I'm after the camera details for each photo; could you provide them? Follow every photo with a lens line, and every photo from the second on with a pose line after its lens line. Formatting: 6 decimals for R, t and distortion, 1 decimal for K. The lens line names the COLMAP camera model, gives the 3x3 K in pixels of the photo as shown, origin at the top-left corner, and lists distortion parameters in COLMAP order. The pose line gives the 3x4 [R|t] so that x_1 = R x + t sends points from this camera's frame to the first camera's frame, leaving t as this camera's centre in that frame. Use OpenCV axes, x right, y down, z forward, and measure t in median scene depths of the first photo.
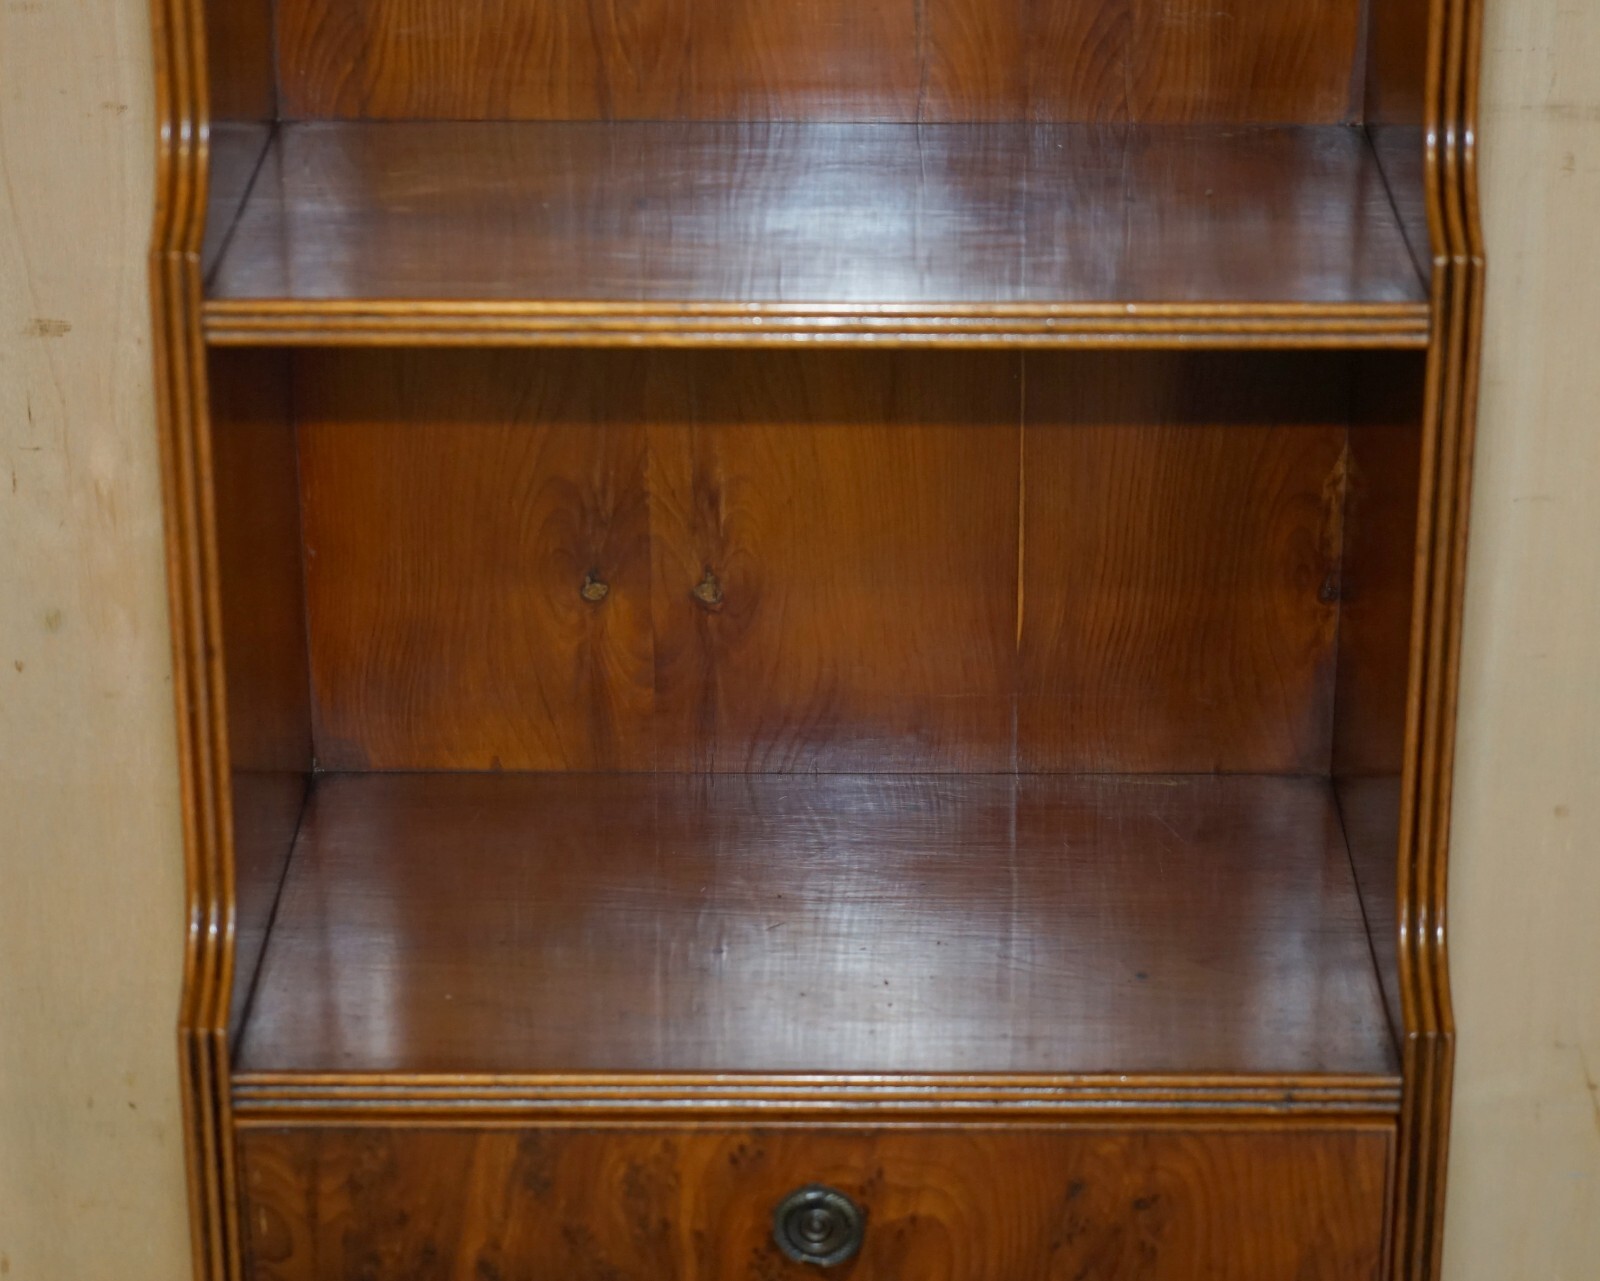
lens RADIAL K [[4146.7, 0, 800.0], [0, 4146.7, 640.5], [0, 0, 1]] dist [-0.037925, -0.395848]
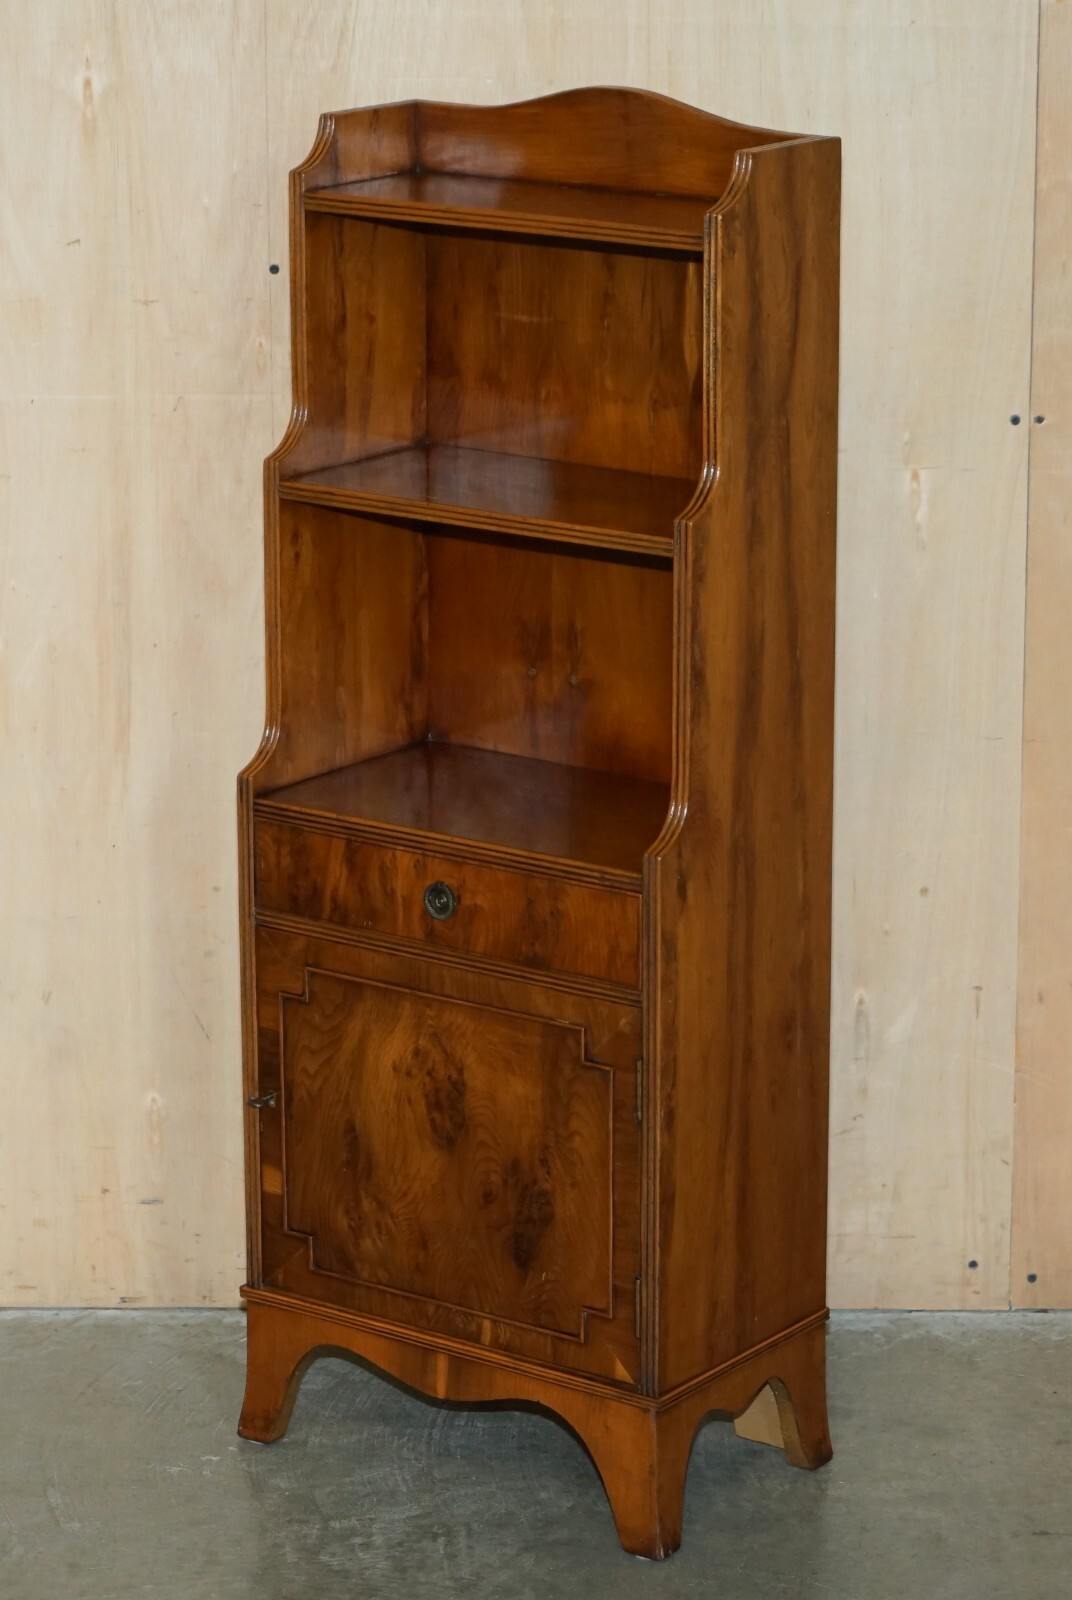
lens RADIAL K [[4821.4, 0, 536.0], [0, 4821.4, 800.0], [0, 0, 1]] dist [-0.004363, -0.746296]
pose [[0.810325, 0.152081, -0.565902, 1.610176], [-0.233079, 0.969703, -0.073150, 0.275191], [0.537632, 0.191175, 0.821221, -1.261904]]
